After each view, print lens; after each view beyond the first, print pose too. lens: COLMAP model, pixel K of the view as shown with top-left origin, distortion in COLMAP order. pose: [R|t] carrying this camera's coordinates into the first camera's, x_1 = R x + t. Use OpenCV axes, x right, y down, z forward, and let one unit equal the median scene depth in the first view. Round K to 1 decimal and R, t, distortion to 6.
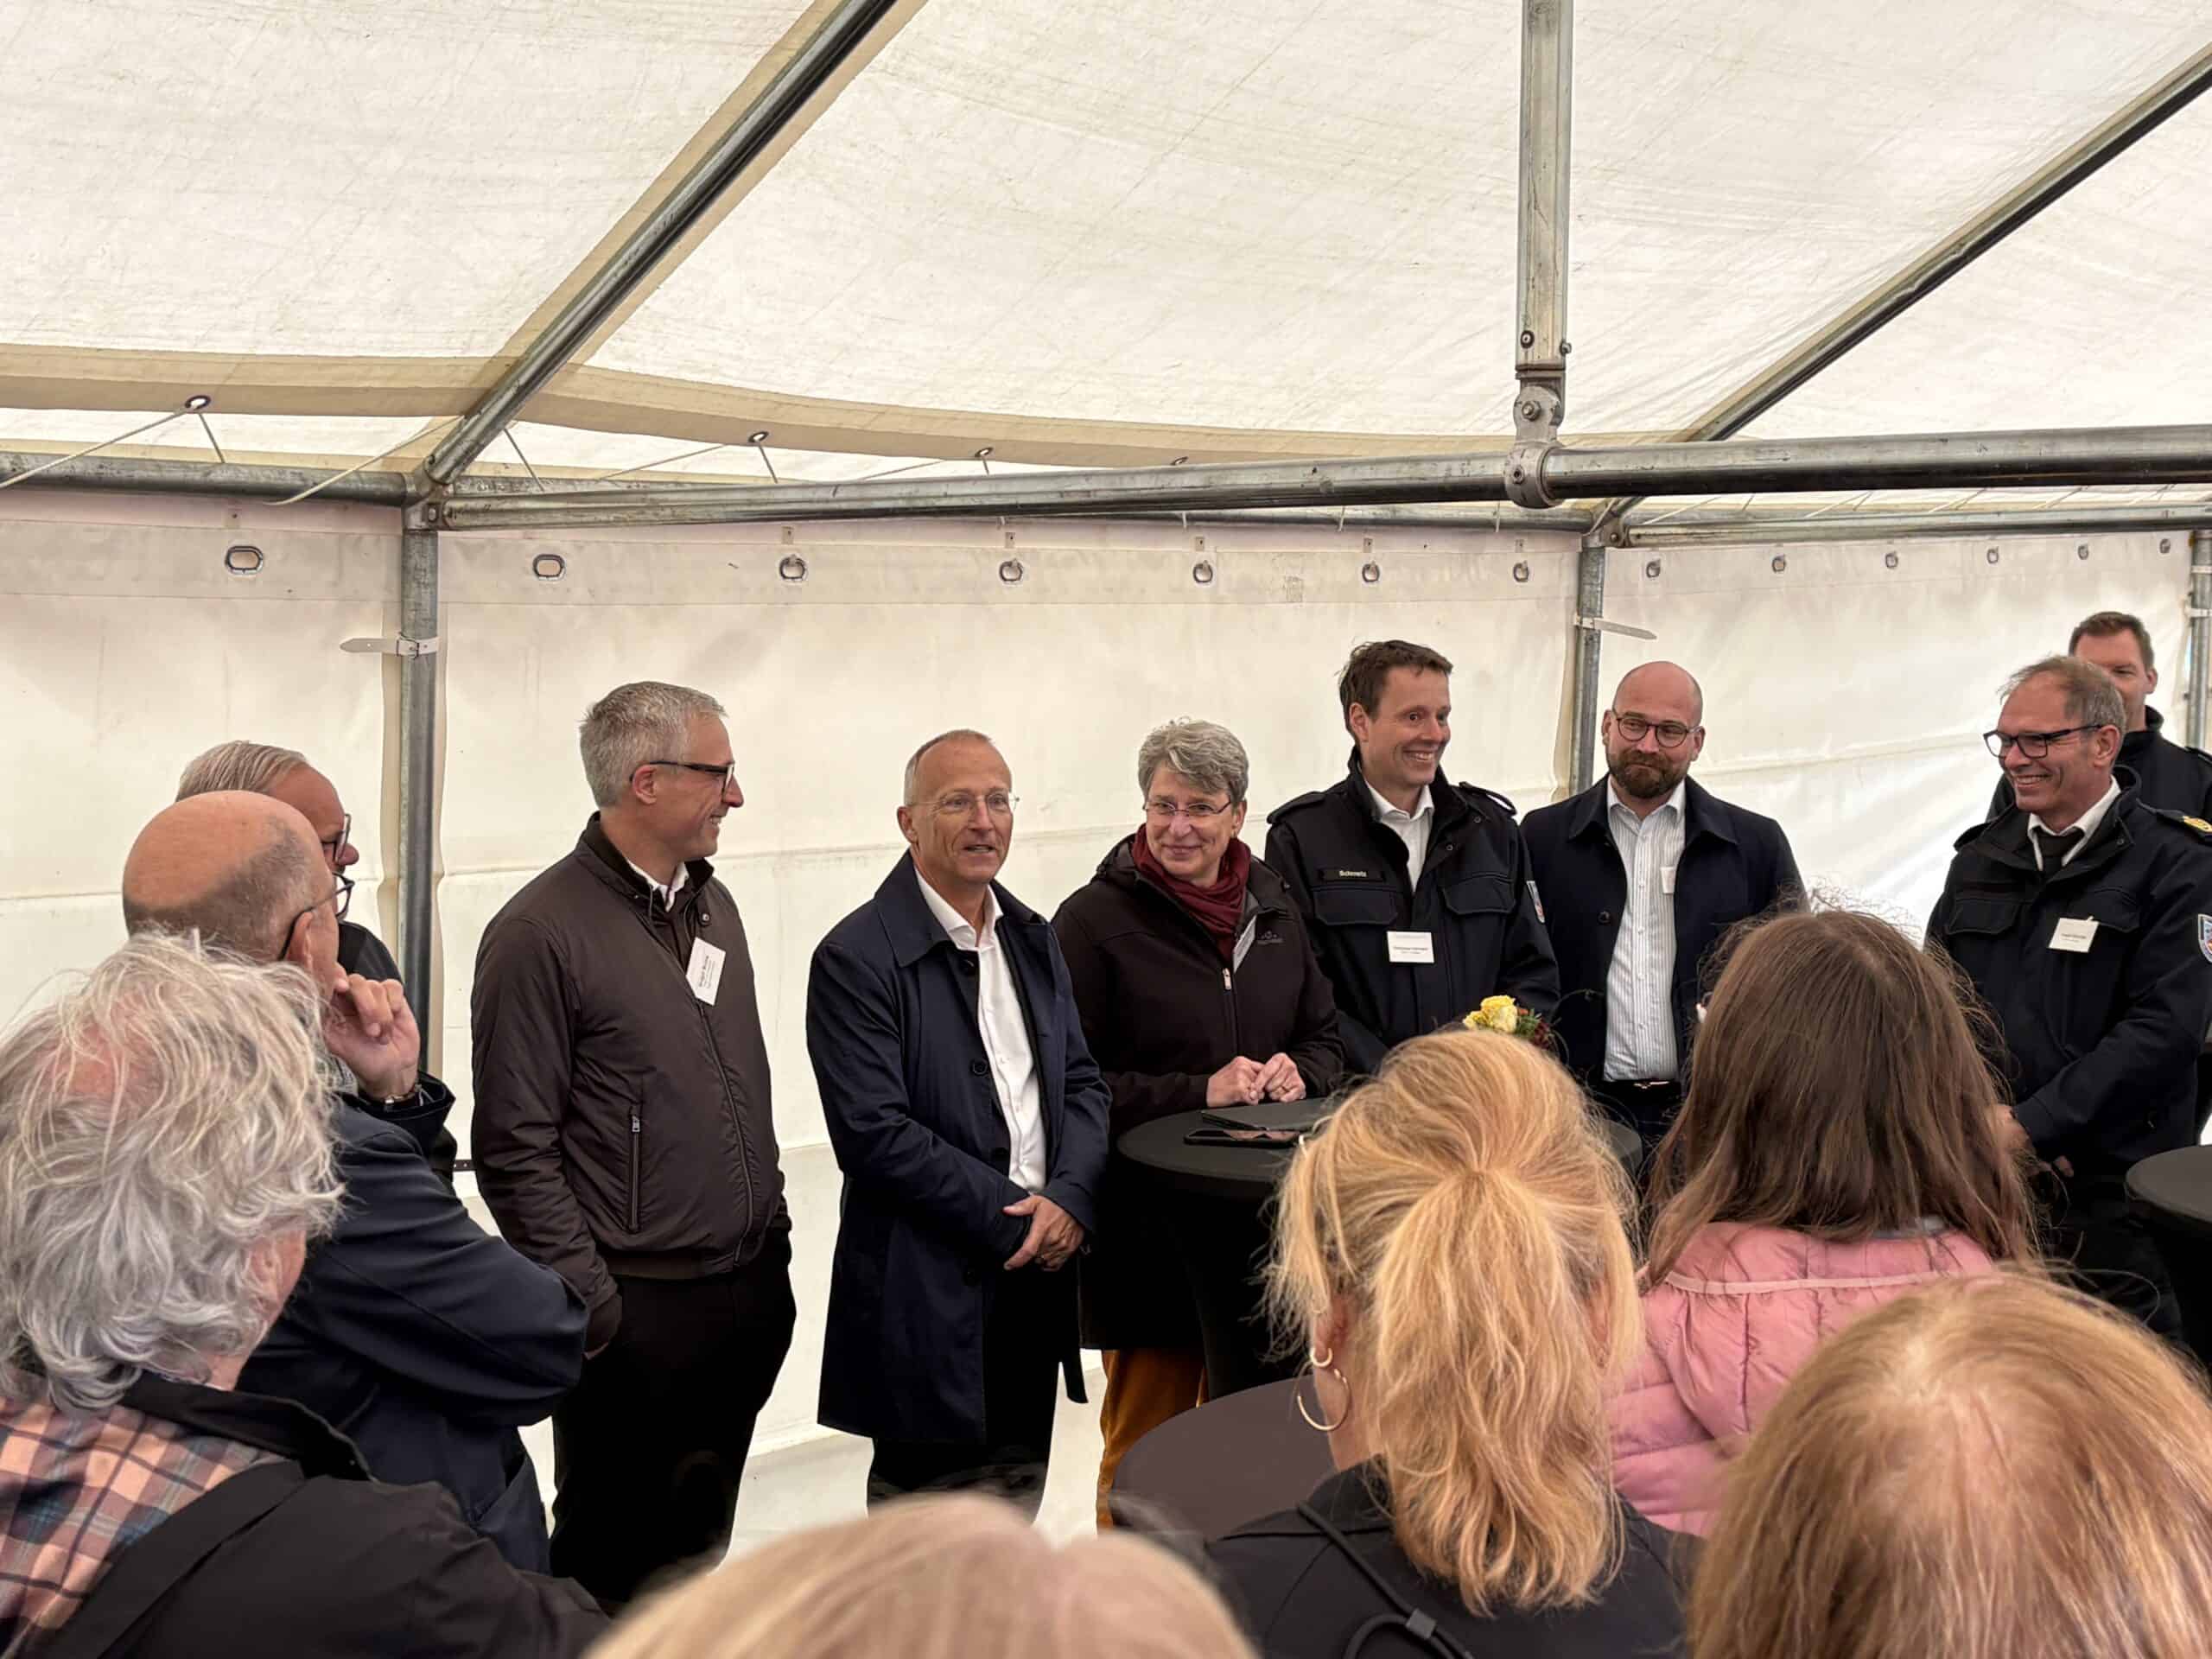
lens RADIAL K [[3033.2, 0, 1106.0], [0, 3033.2, 829.5], [0, 0, 1]] dist [0.211357, -0.704220]
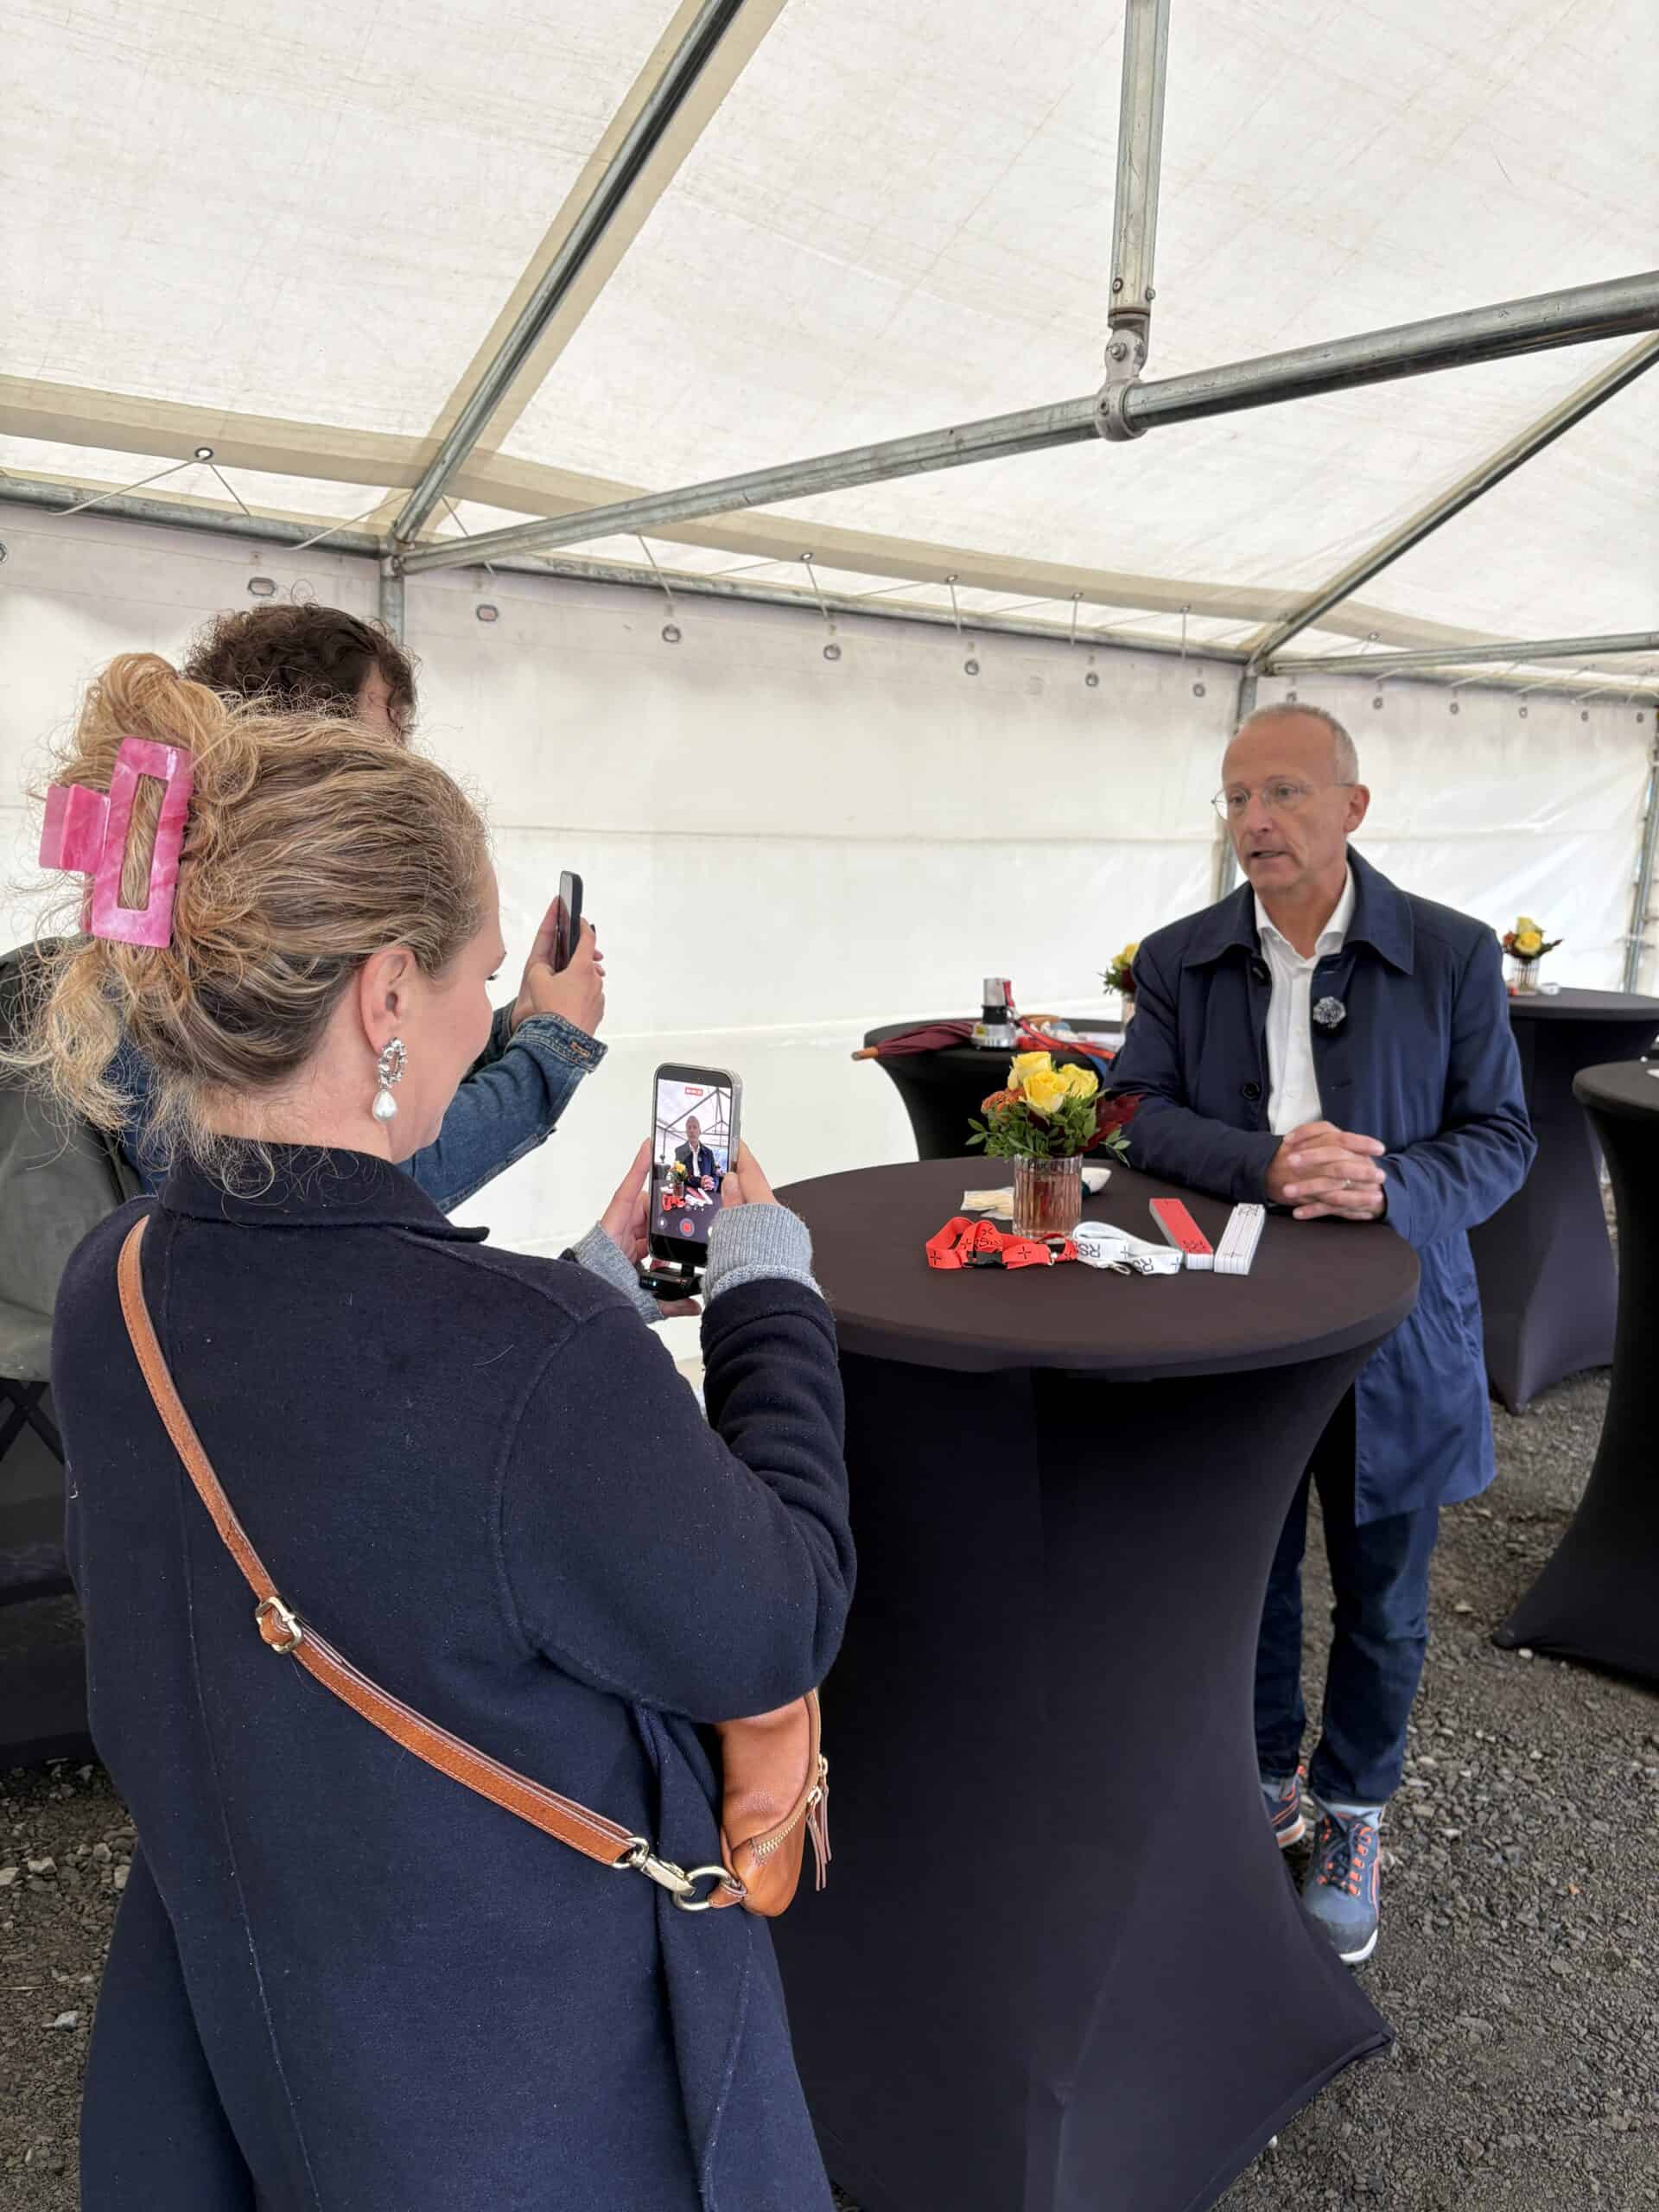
lens RADIAL K [[1705.6, 0, 829.5], [0, 1705.6, 1106.0], [0, 0, 1]] dist [0.040393, -0.002922]
pose [[0.994582, 0.044738, -0.093831, 0.070493], [-0.034792, 0.993855, 0.105075, 0.059452], [0.097955, -0.101242, 0.990028, 0.204403]]
